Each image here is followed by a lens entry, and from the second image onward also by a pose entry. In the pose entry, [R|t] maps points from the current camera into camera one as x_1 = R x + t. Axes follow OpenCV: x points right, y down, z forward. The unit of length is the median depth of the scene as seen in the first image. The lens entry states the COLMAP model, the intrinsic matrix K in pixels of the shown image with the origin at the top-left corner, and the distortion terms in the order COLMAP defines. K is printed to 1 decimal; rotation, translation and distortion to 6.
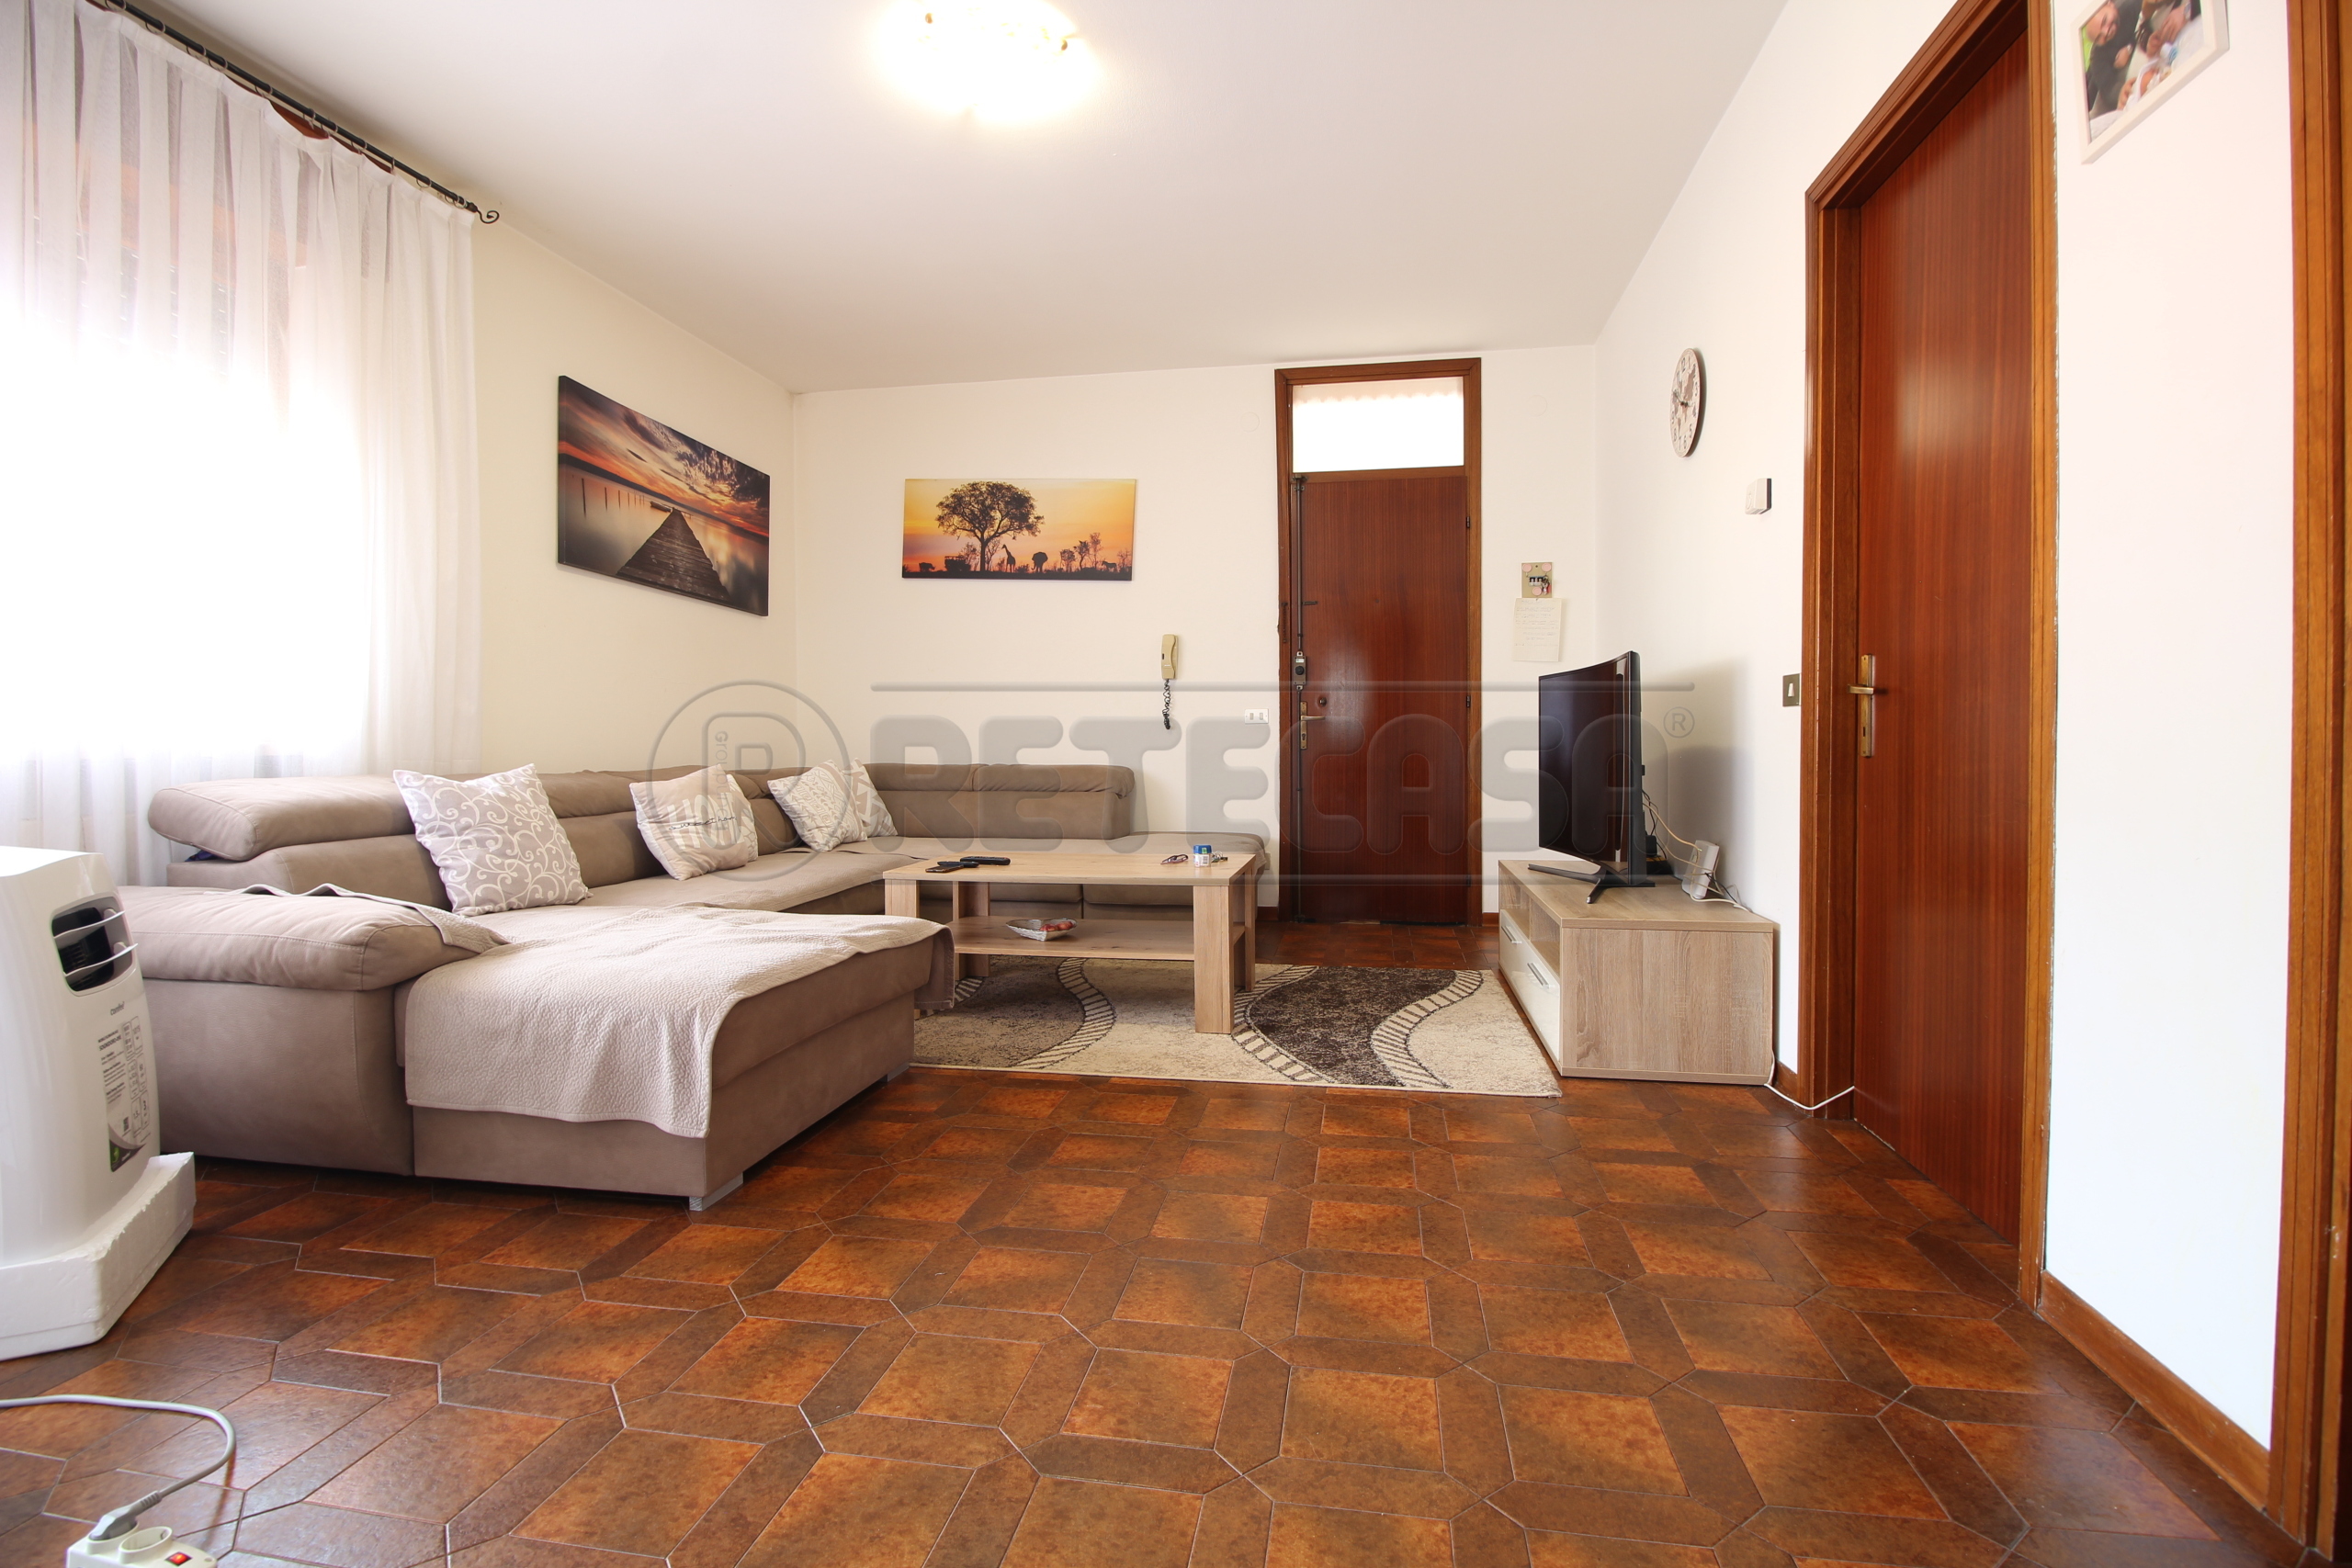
lens RADIAL K [[1096.4, 0, 1193.1], [0, 1096.4, 765.4], [0, 0, 1]] dist [-0.009583, -0.004754]
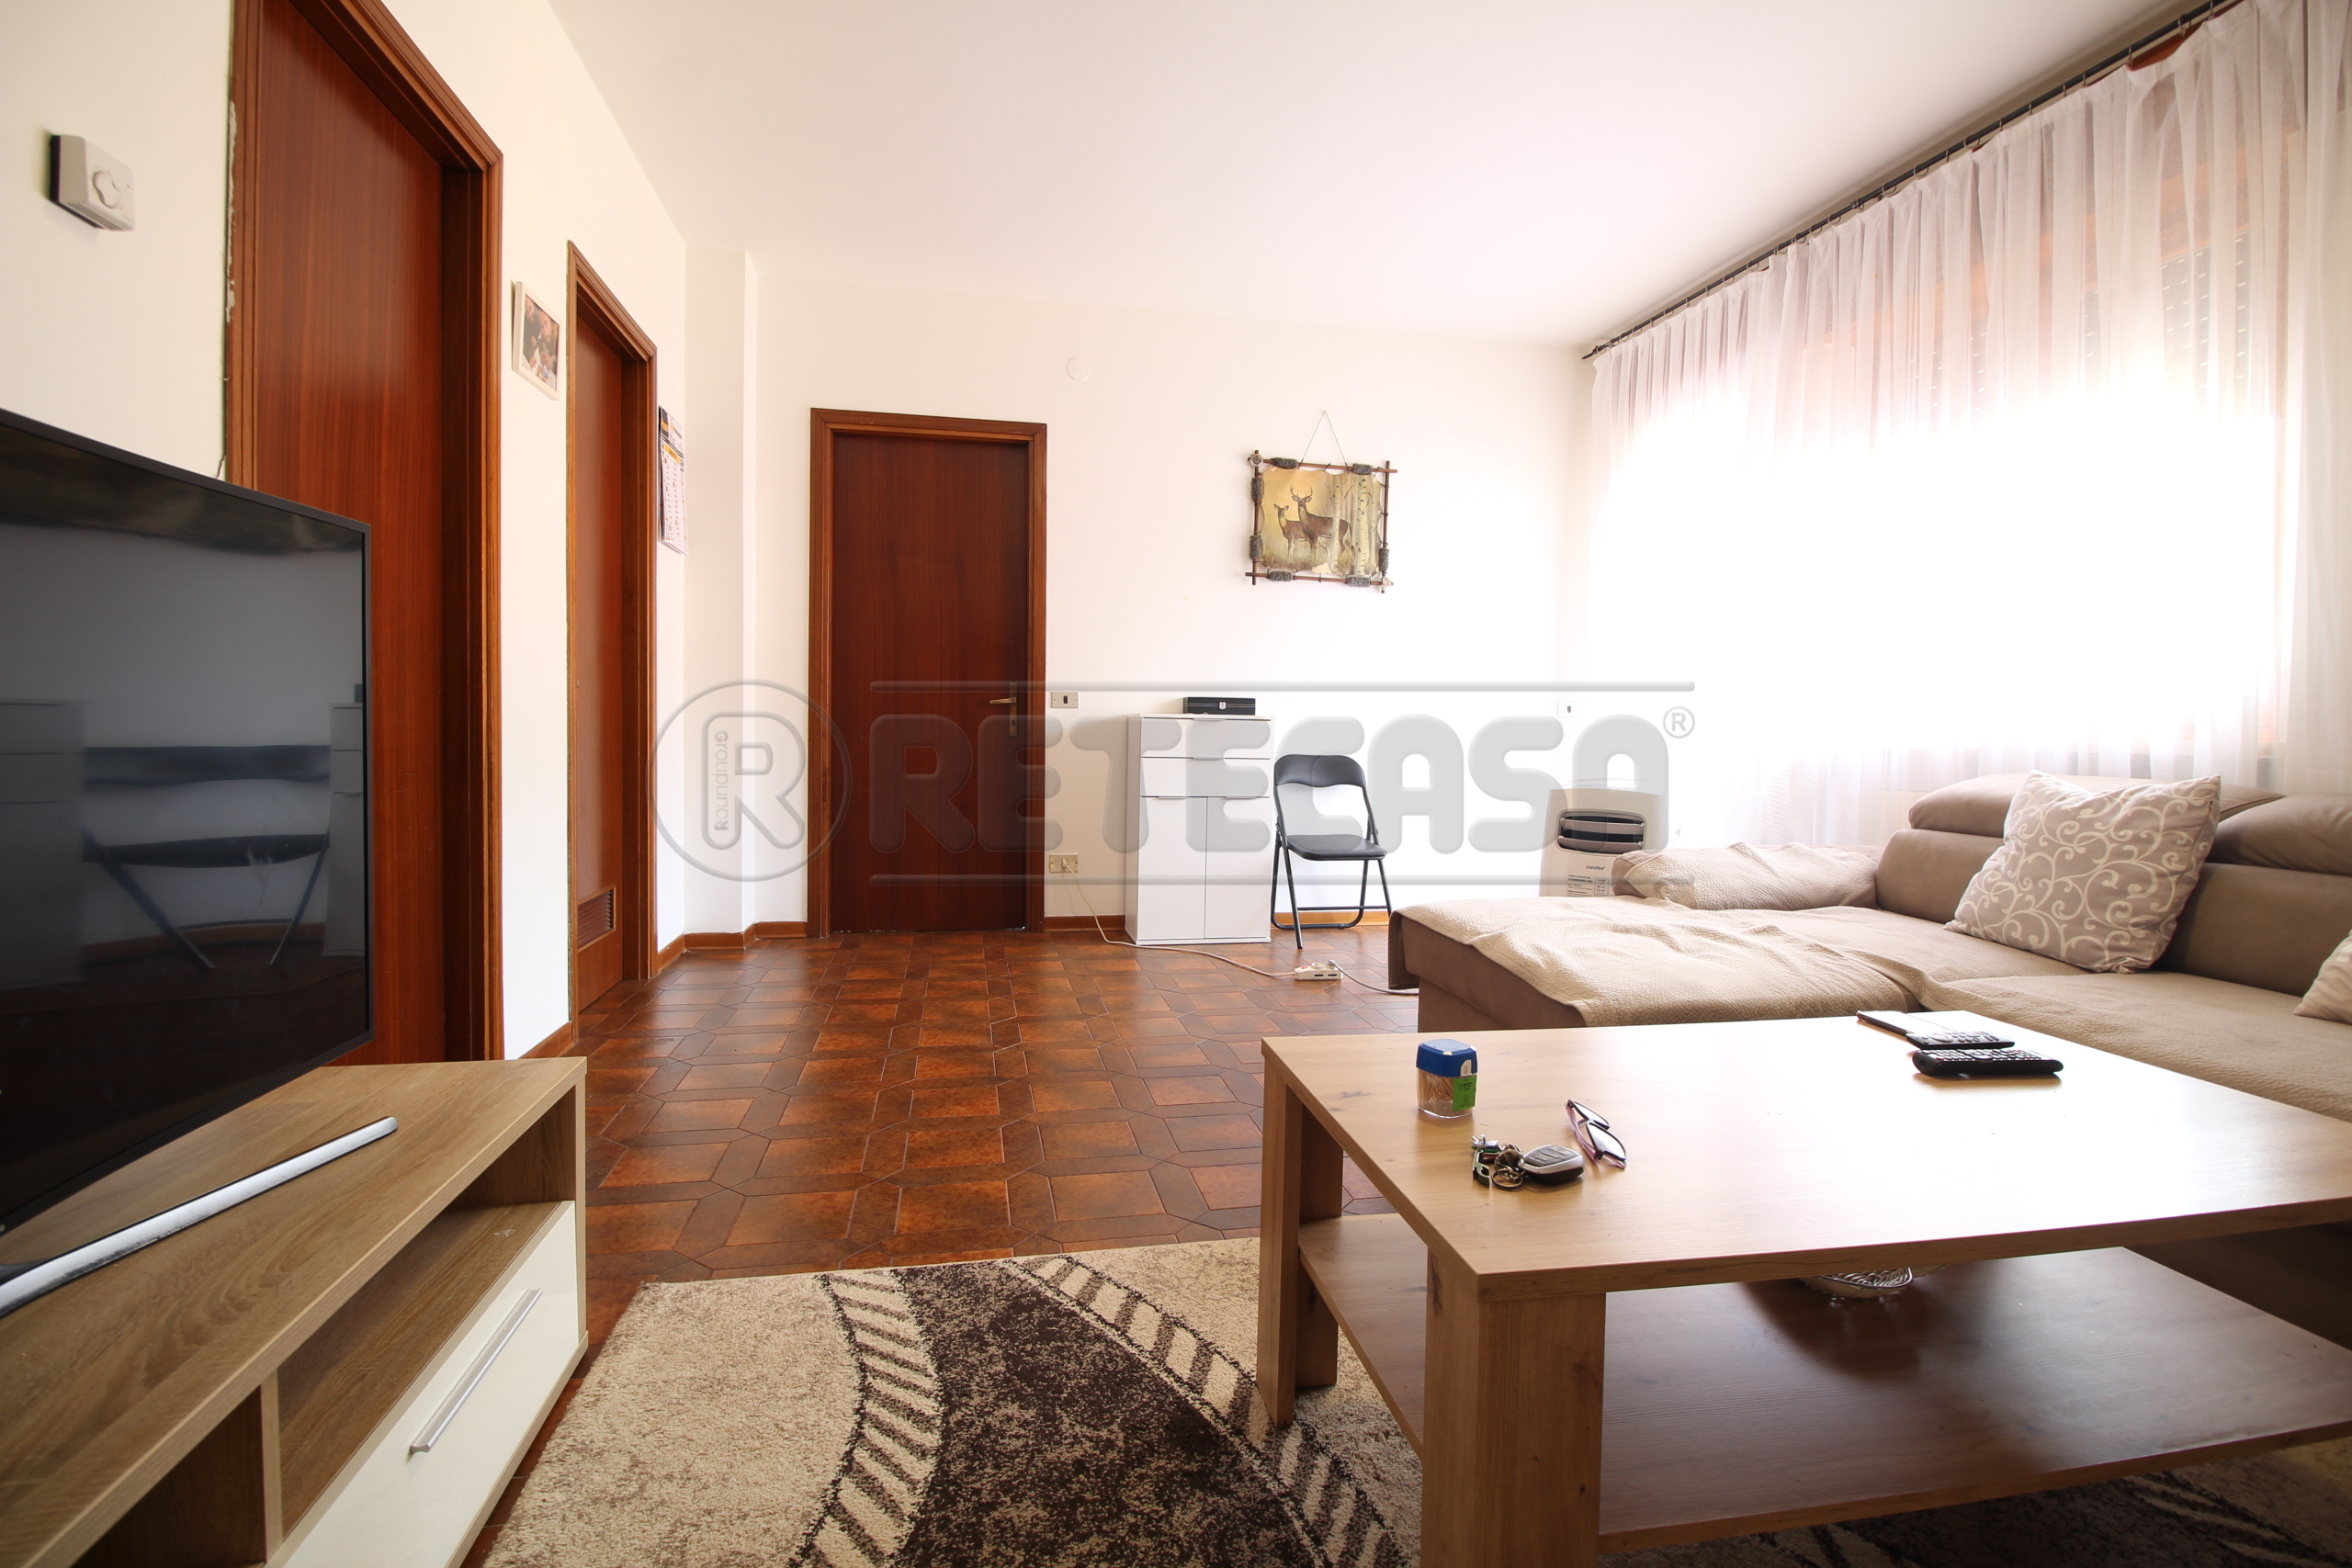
lens RADIAL K [[1096.4, 0, 1190.3], [0, 1096.4, 768.6], [0, 0, 1]] dist [-0.009583, -0.004754]
pose [[-0.933577, 0.004328, -0.358352, 0.158282], [-0.019441, 0.997843, 0.062700, -0.025140], [0.357850, 0.065502, -0.931479, 1.003634]]
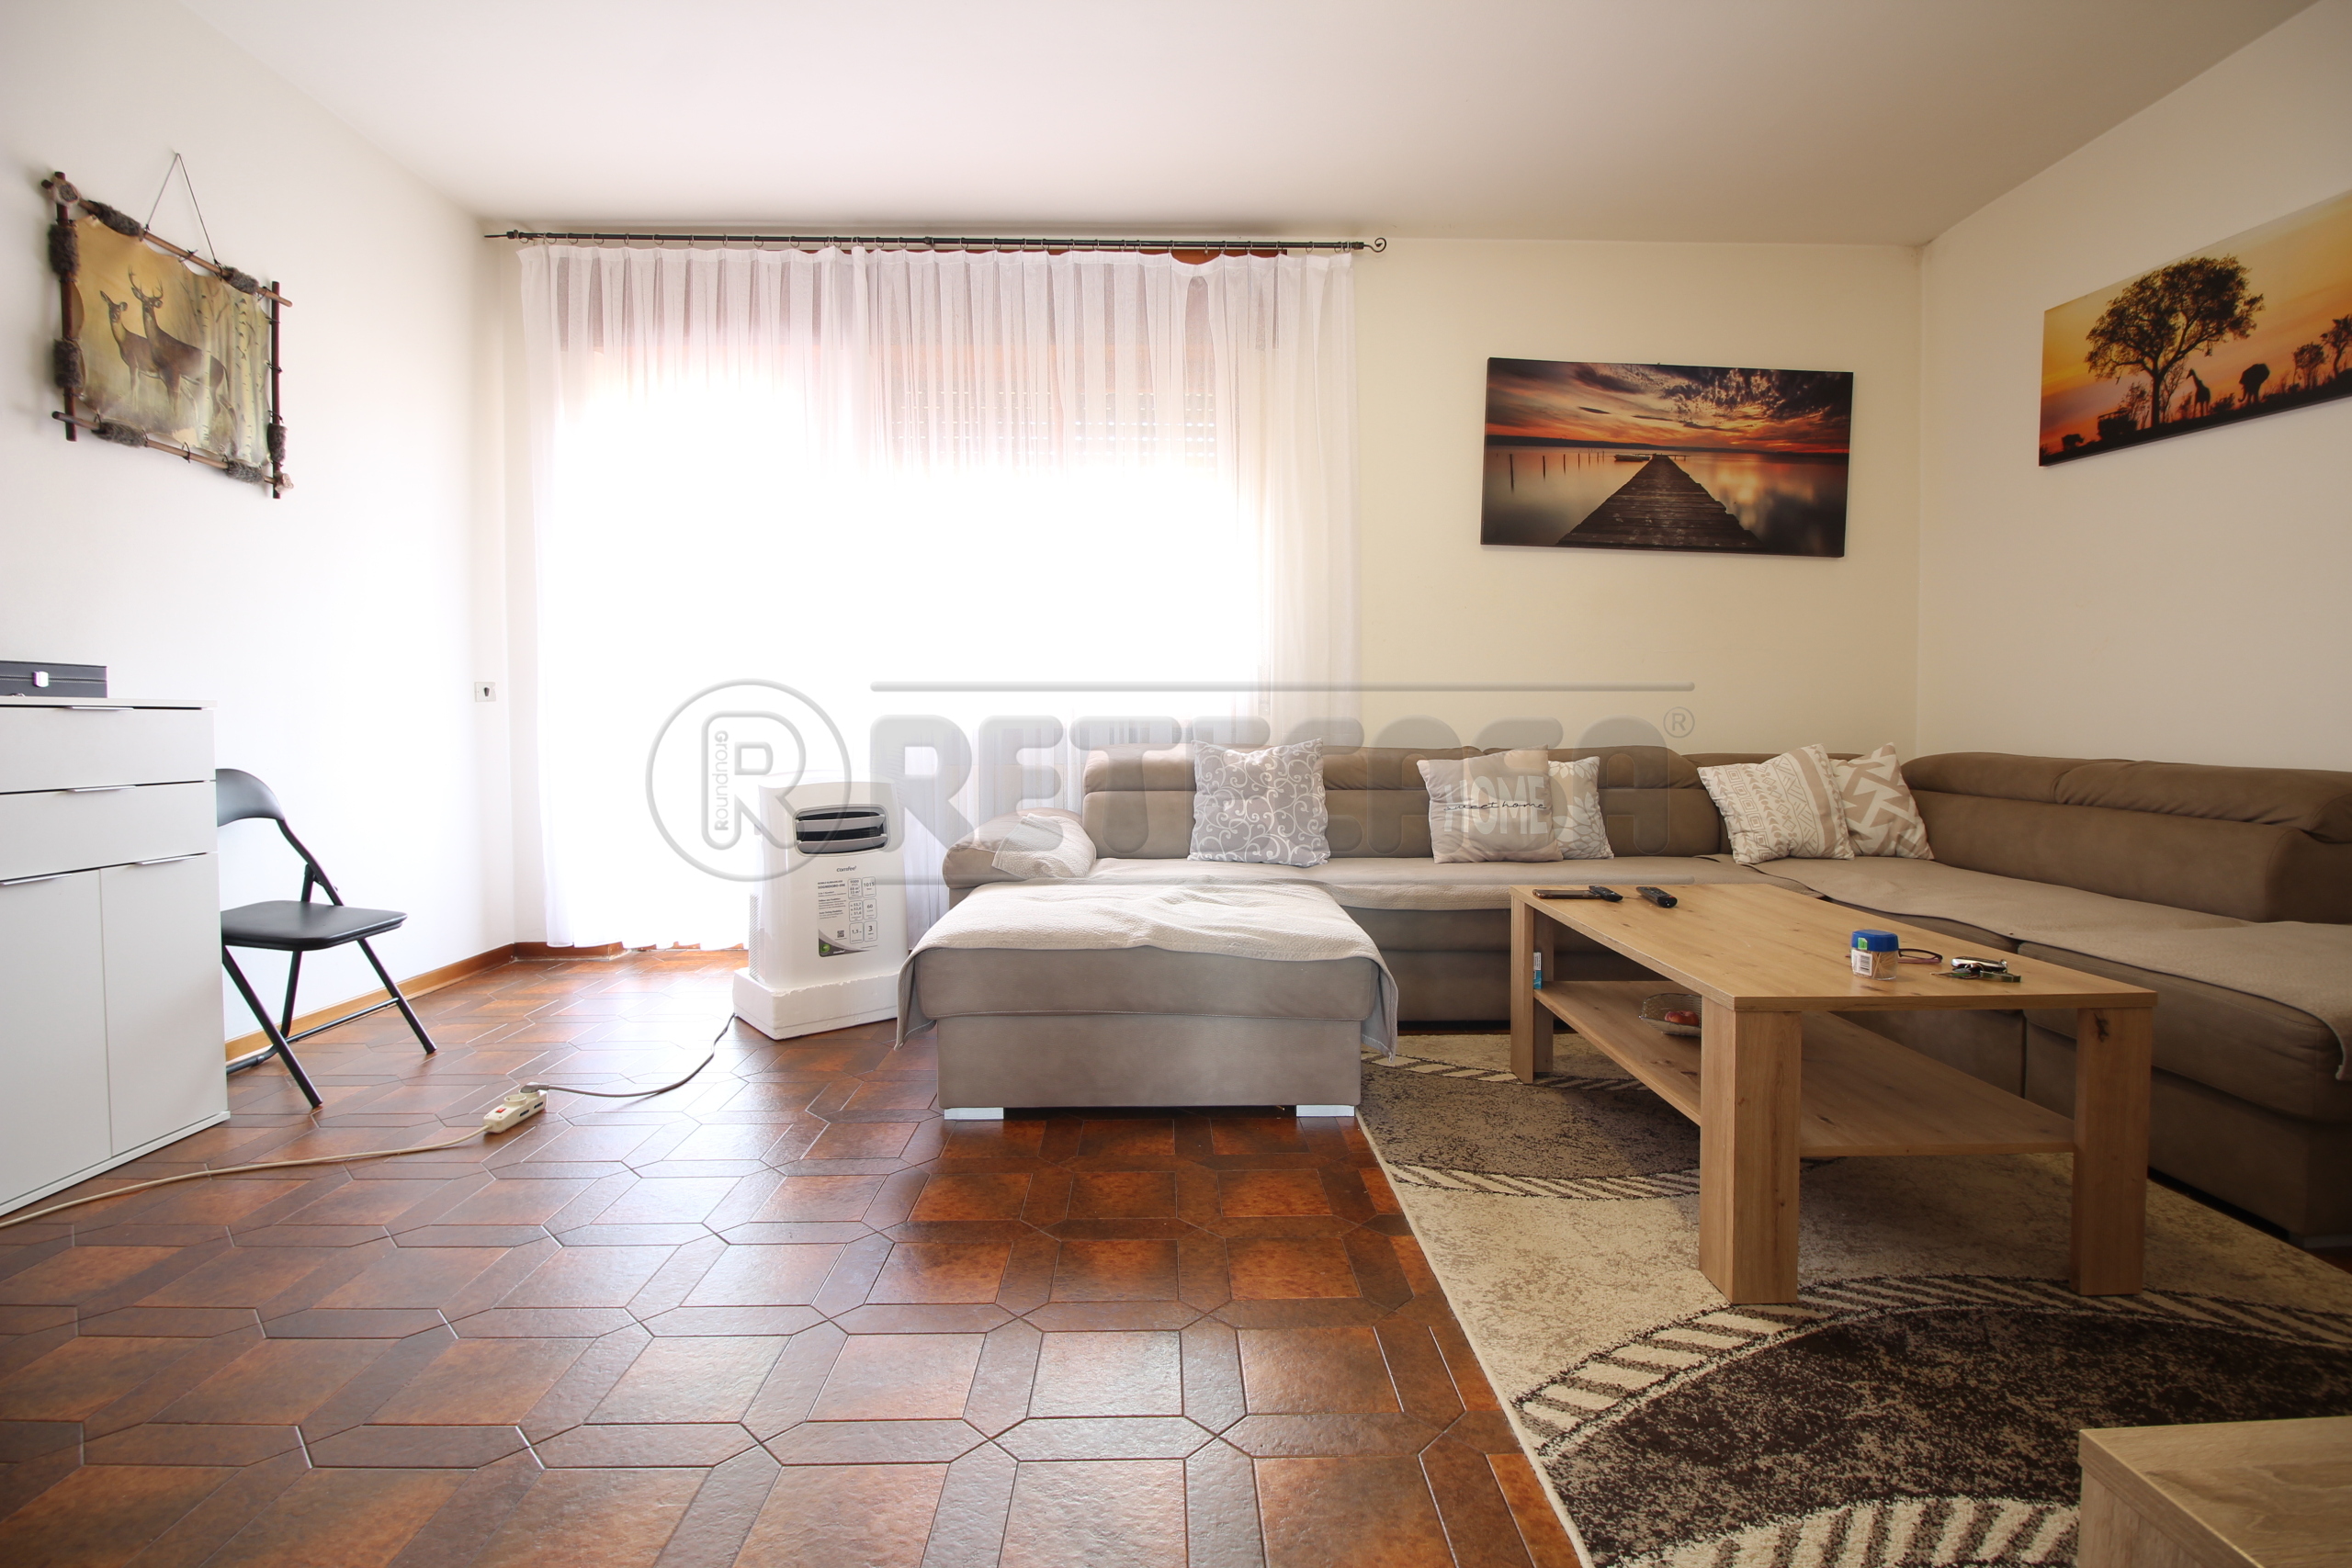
lens RADIAL K [[1096.4, 0, 1181.0], [0, 1096.4, 756.7], [0, 0, 1]] dist [-0.009583, -0.004754]
pose [[0.184441, 0.039605, -0.982045, 0.339432], [-0.022438, 0.999097, 0.036078, -0.014292], [0.982587, 0.015381, 0.185164, 0.470071]]
